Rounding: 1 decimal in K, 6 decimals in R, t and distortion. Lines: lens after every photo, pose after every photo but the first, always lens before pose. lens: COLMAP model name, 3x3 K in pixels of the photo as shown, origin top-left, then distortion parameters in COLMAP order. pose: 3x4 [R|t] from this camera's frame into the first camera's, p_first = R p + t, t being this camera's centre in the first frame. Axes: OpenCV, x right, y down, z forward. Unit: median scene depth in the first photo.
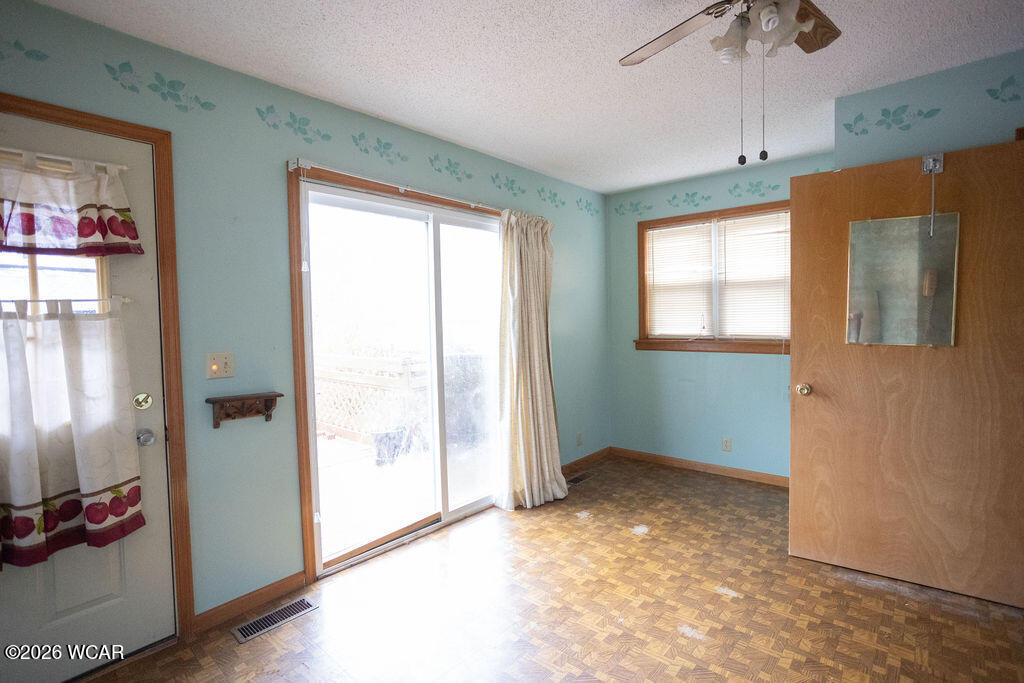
lens RADIAL K [[515.4, 0, 515.3], [0, 515.4, 341.1], [0, 0, 1]] dist [0.005138, 0.000557]
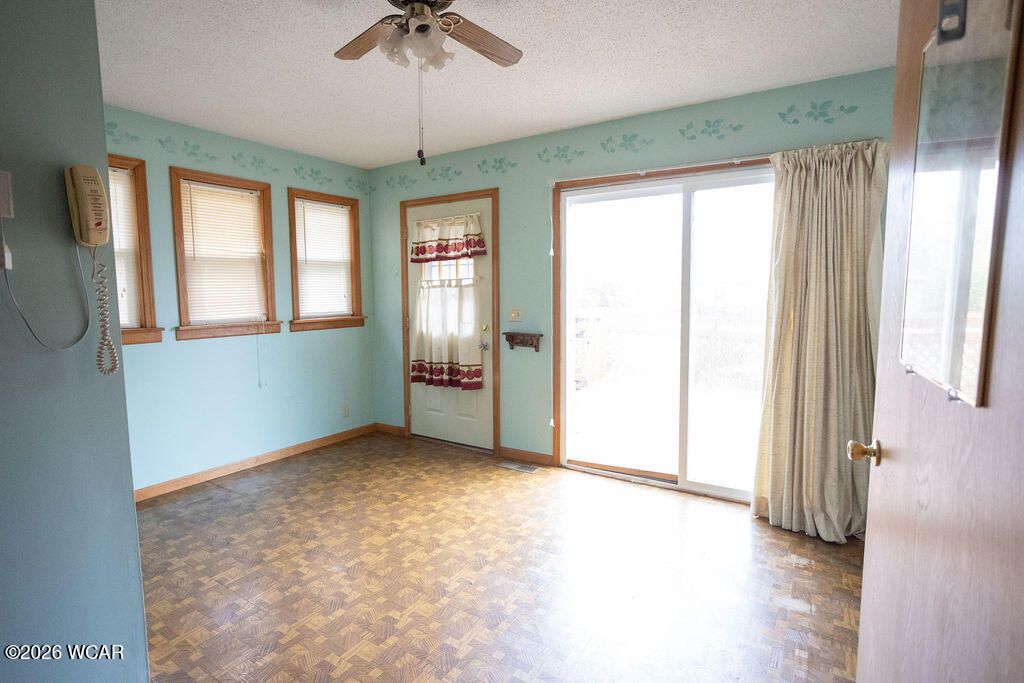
lens RADIAL K [[522.3, 0, 514.0], [0, 522.3, 340.3], [0, 0, 1]] dist [-0.002415, 0.000100]
pose [[0.135085, 0.107617, -0.984972, 1.166618], [-0.043868, 0.993759, 0.102561, -0.045639], [0.989862, 0.029354, 0.138962, 0.747066]]
